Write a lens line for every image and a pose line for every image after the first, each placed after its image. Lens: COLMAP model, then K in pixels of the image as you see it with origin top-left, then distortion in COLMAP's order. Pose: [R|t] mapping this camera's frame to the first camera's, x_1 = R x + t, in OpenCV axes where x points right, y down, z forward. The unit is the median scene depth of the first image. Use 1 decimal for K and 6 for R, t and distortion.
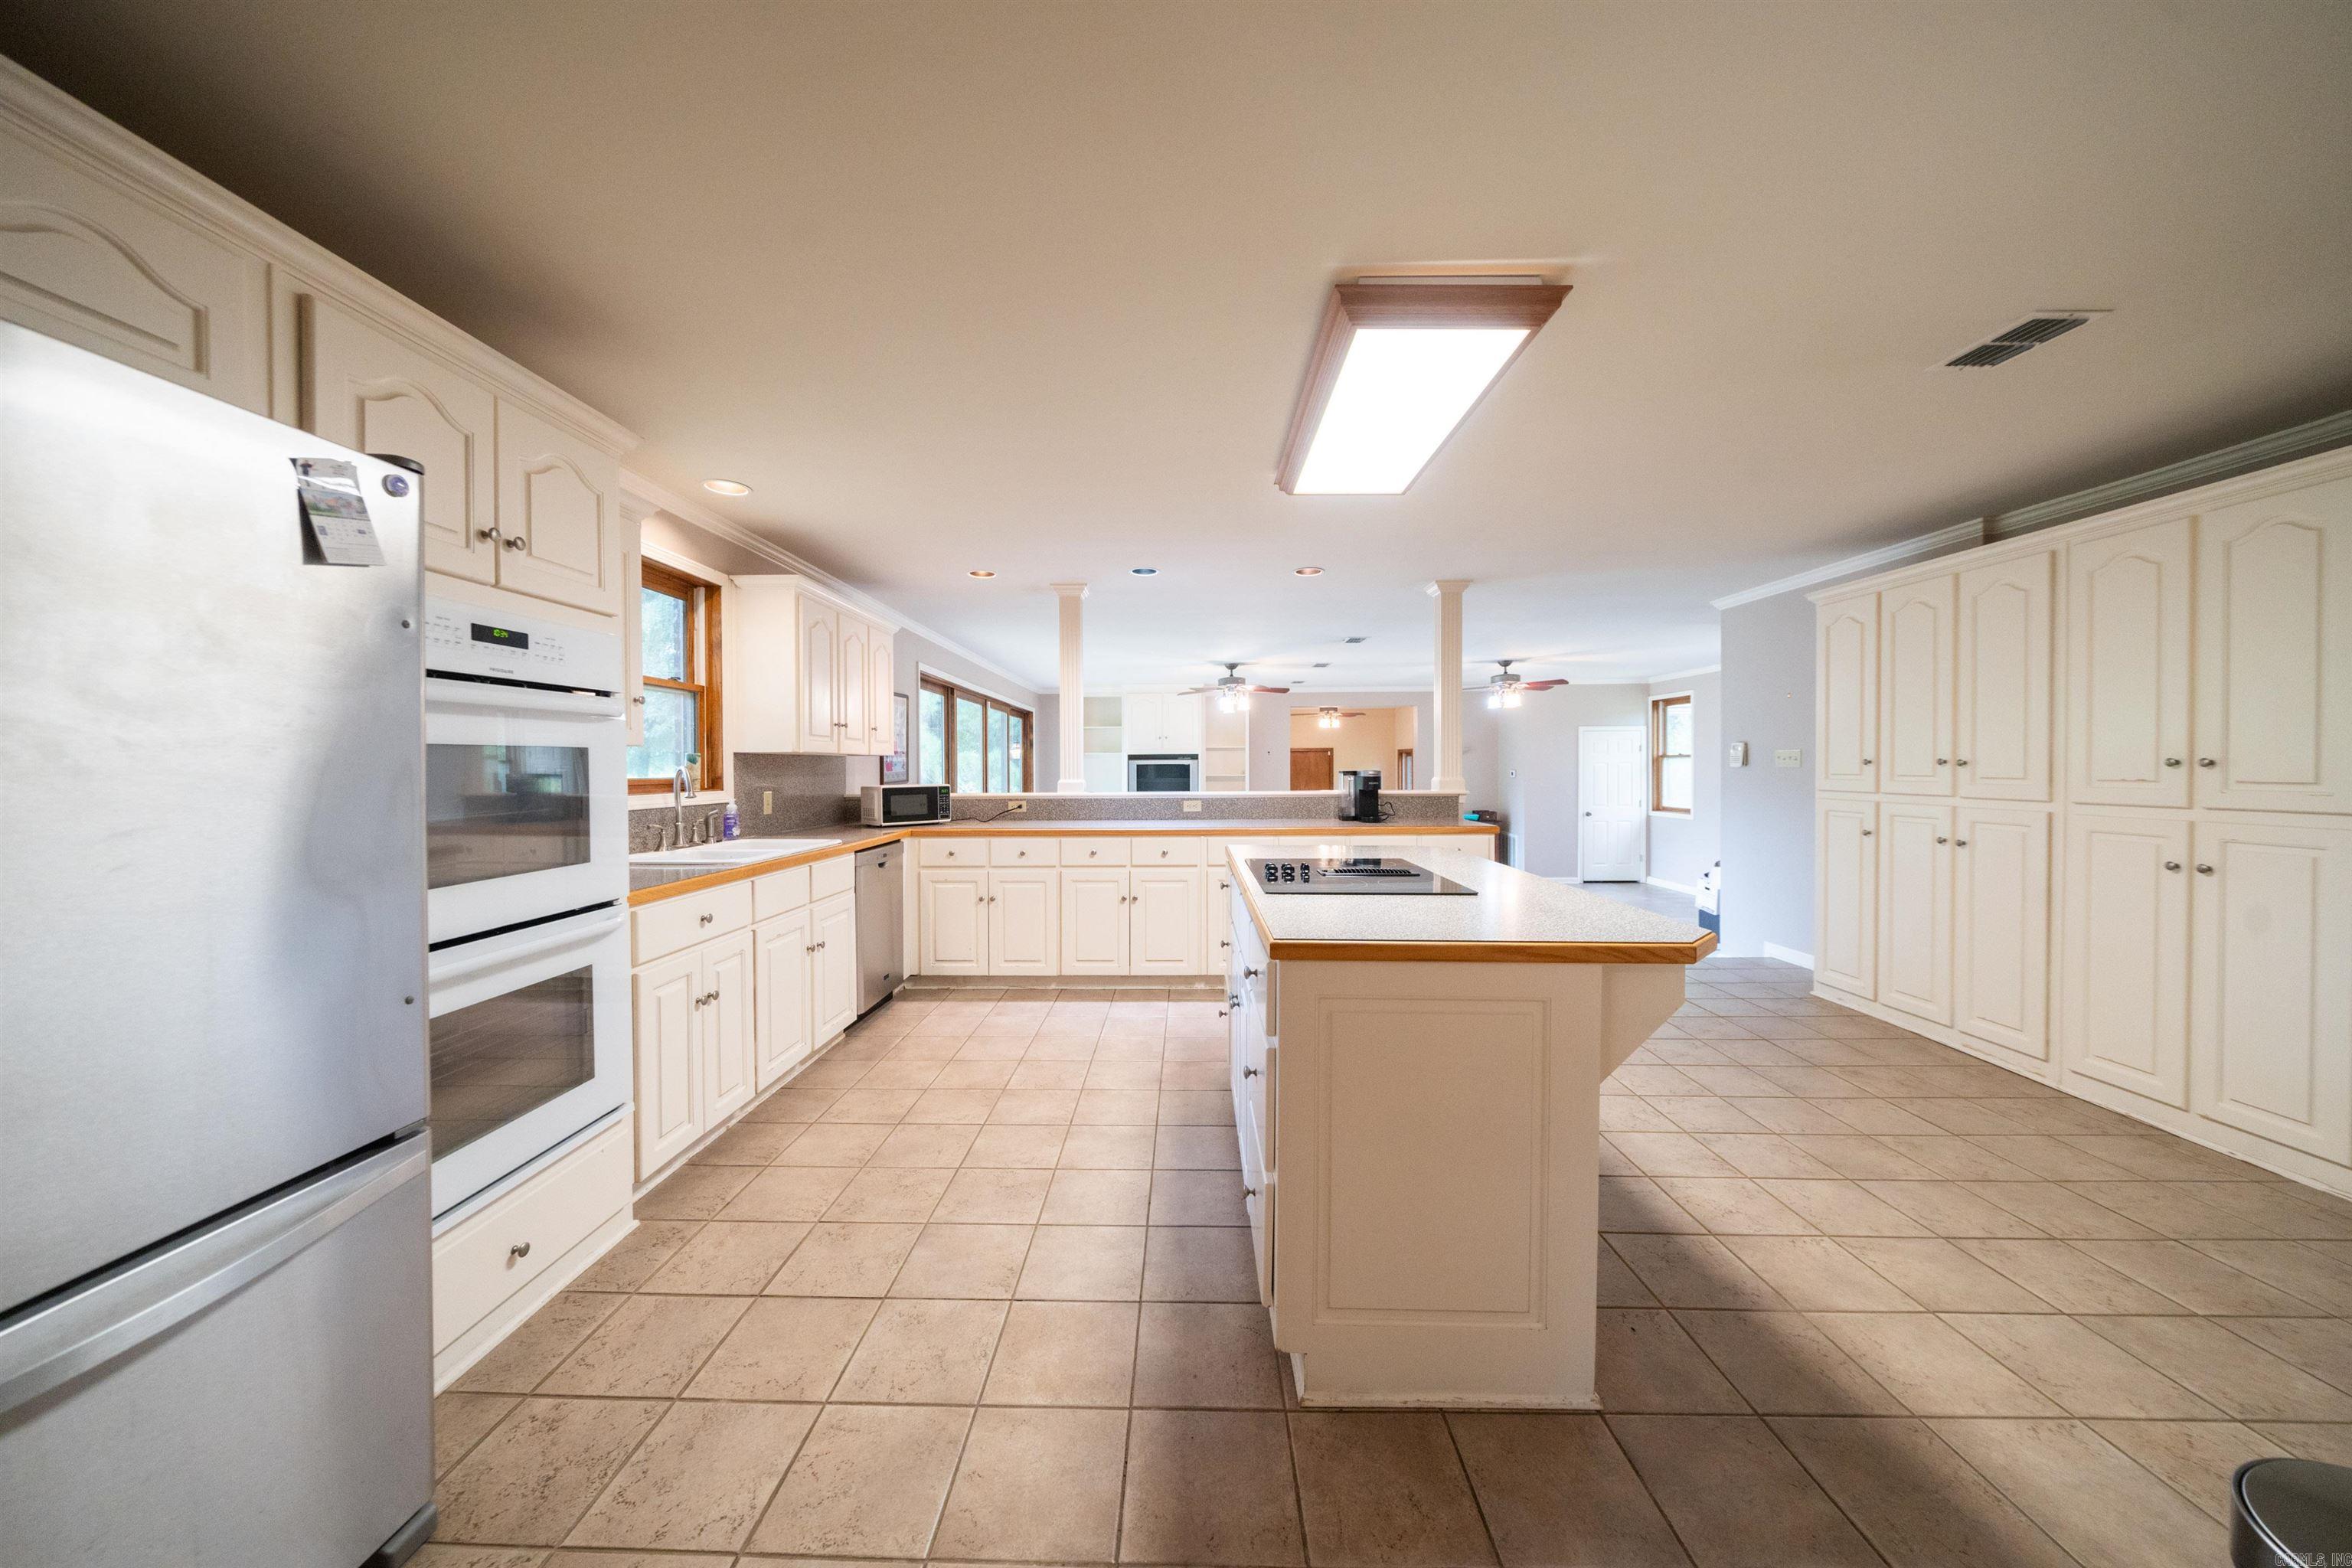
lens RADIAL K [[798.9, 0, 1168.3], [0, 798.9, 771.6], [0, 0, 1]] dist [-0.003332, -0.000354]
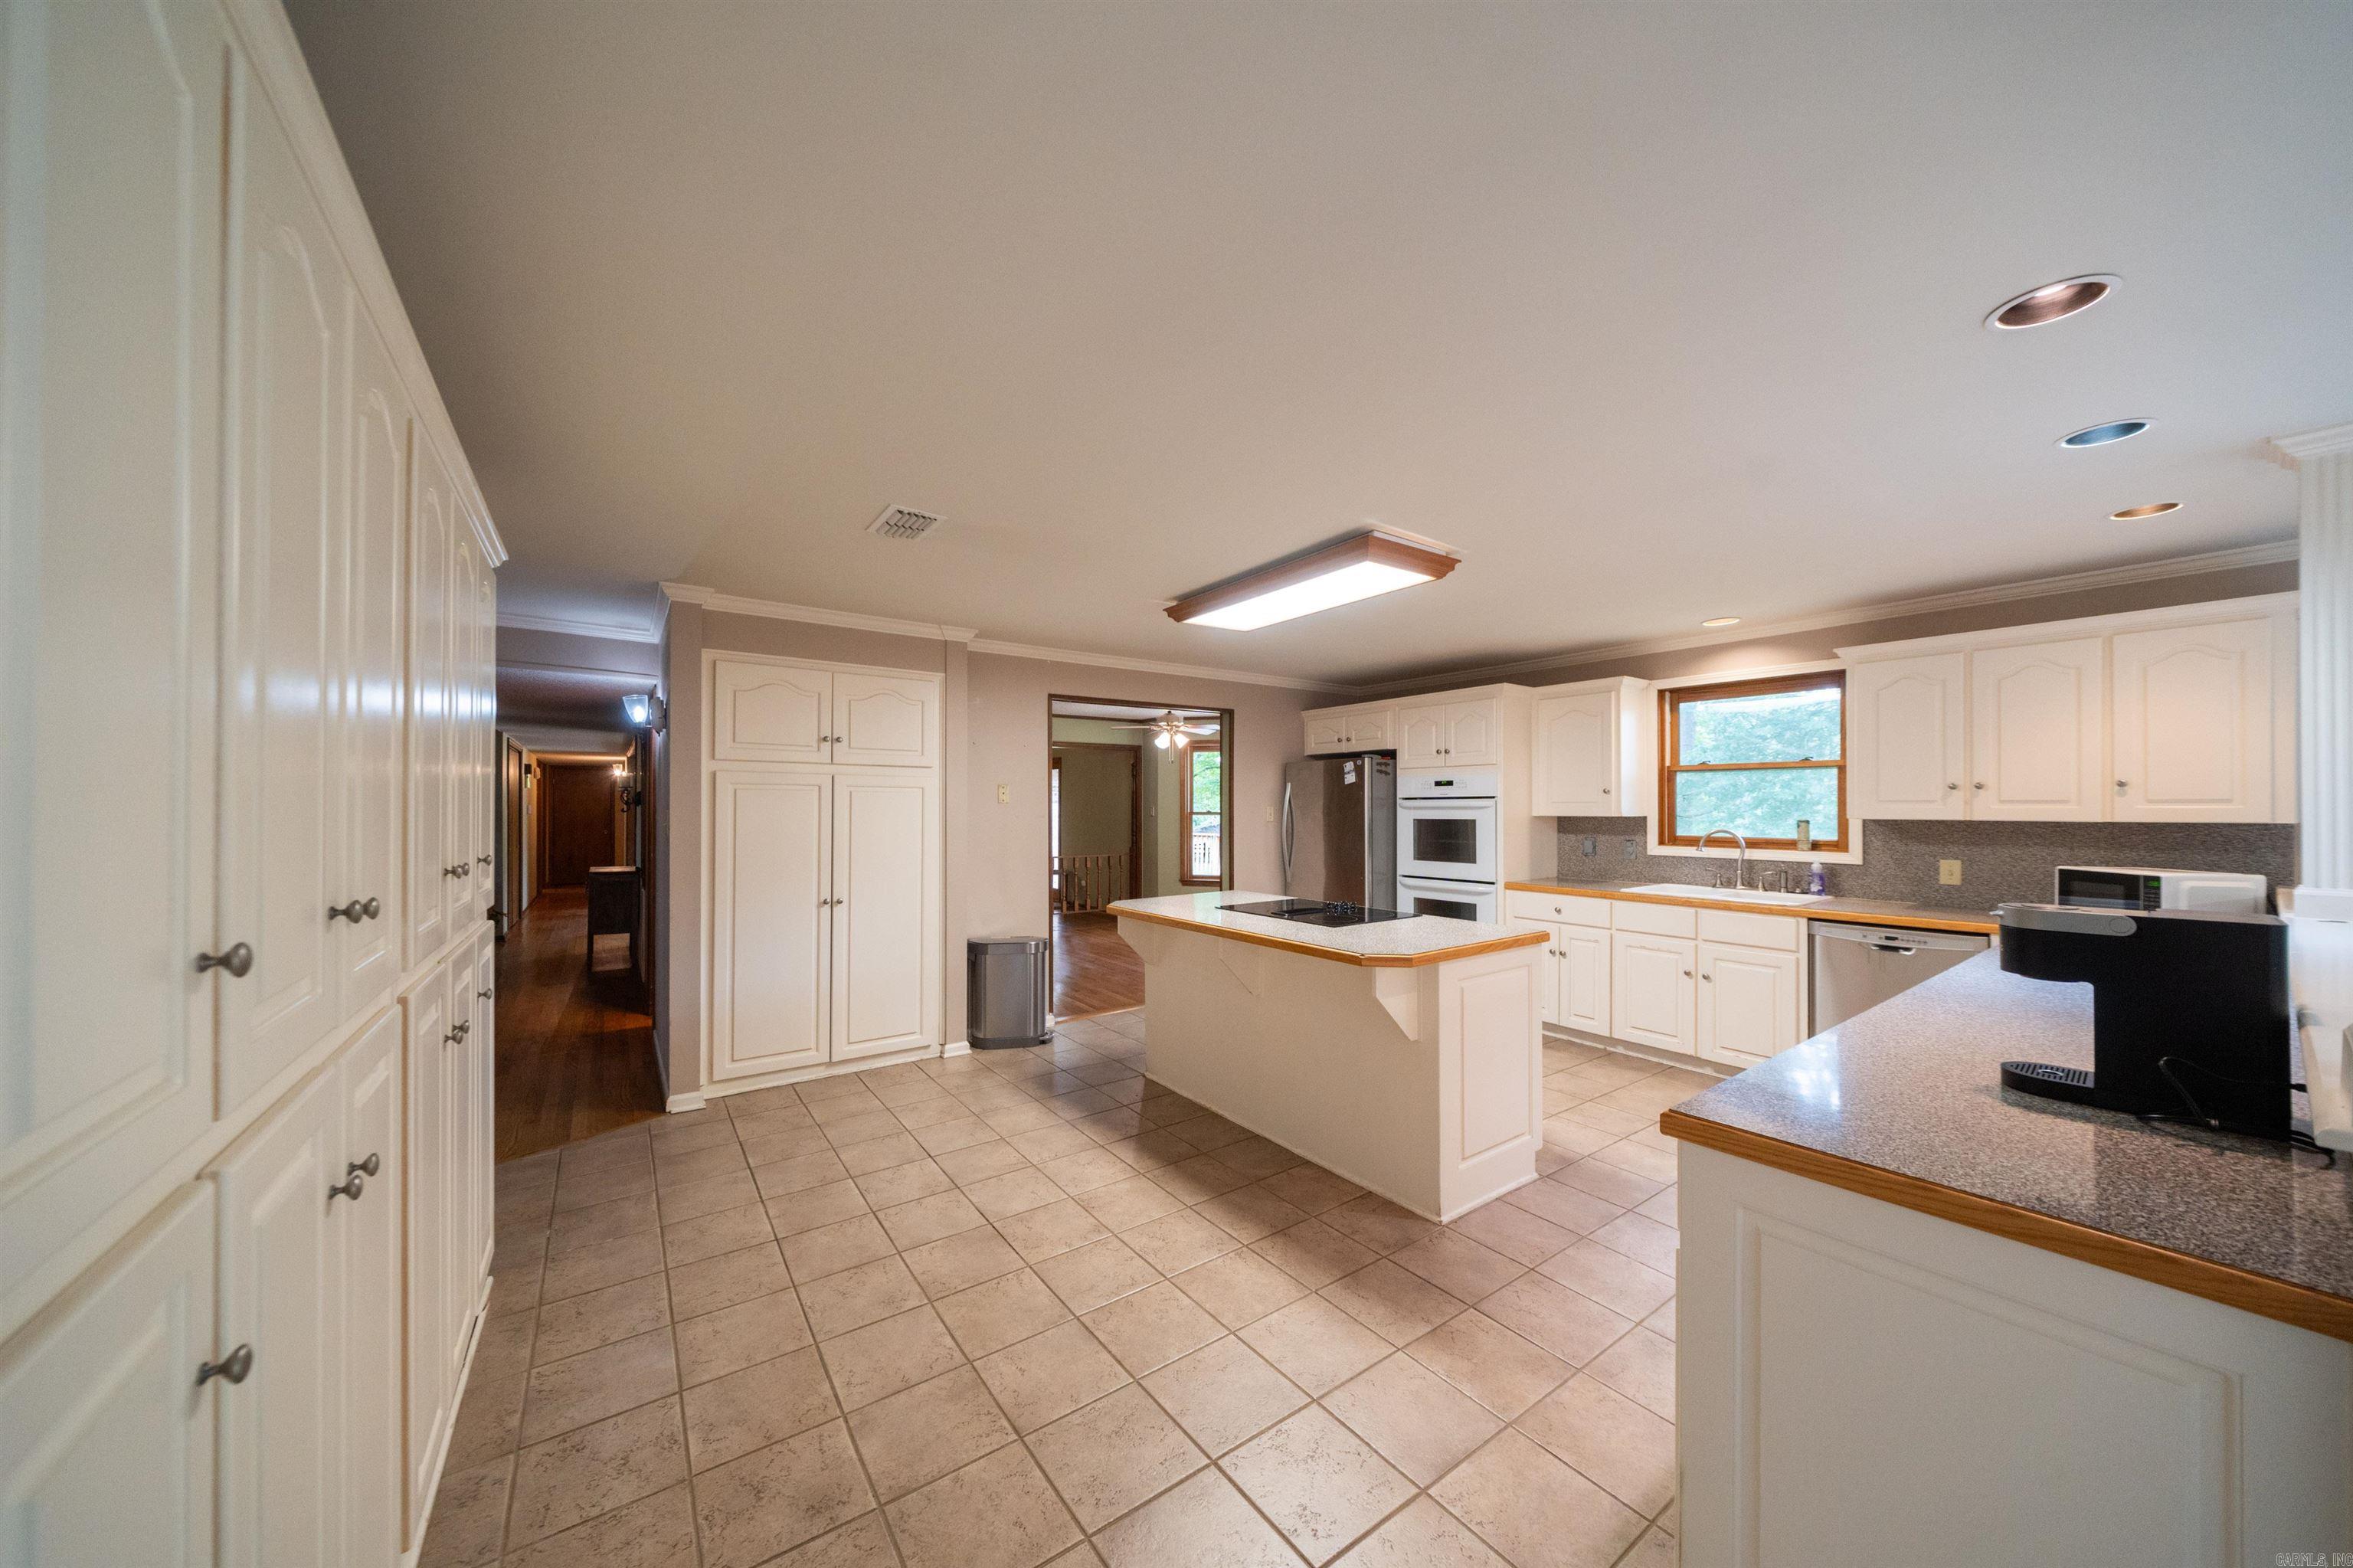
lens RADIAL K [[799.3, 0, 1168.8], [0, 799.3, 771.6], [0, 0, 1]] dist [-0.003332, -0.000354]
pose [[-0.803683, -0.023972, -0.594575, 0.892876], [-0.003430, 0.999358, -0.035655, -0.049190], [0.595048, -0.026616, -0.803249, 1.377521]]
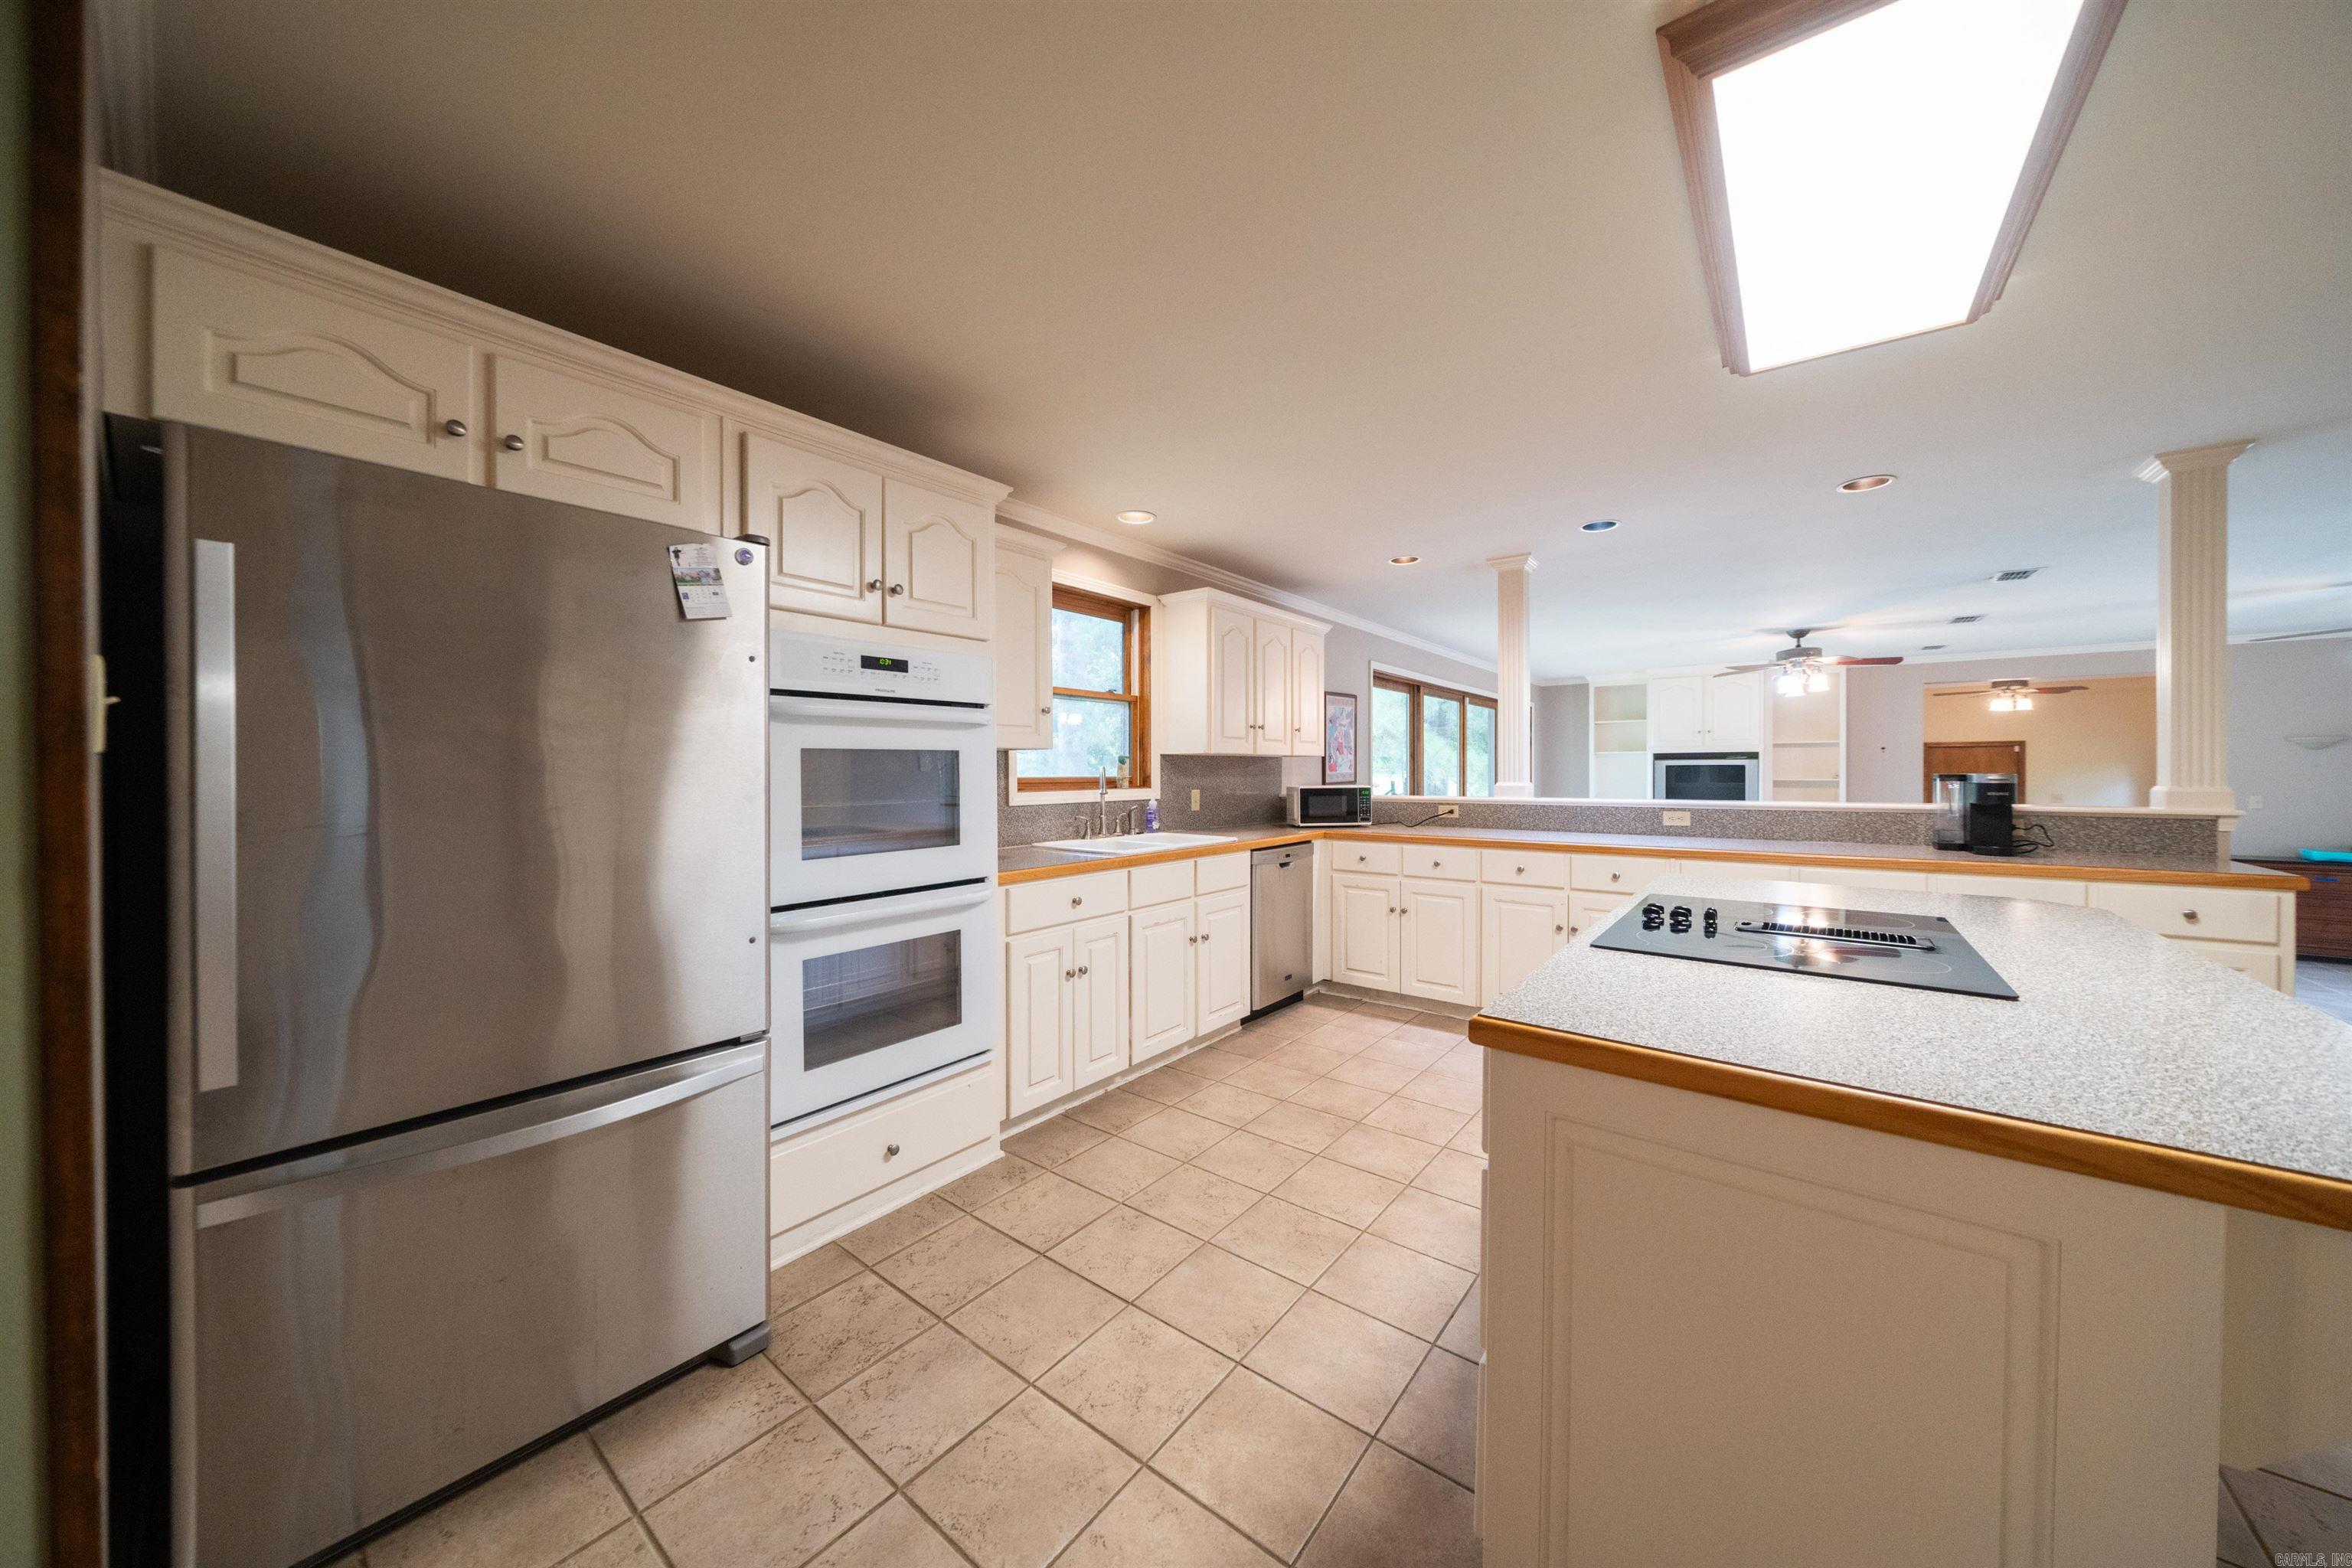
lens RADIAL K [[798.9, 0, 1168.3], [0, 798.9, 771.6], [0, 0, 1]] dist [-0.003332, -0.000354]
pose [[0.798145, 0.003739, -0.602453, 0.142737], [-0.004875, 0.999988, -0.000253, 0.000363], [0.602445, 0.003139, 0.798154, 0.122833]]
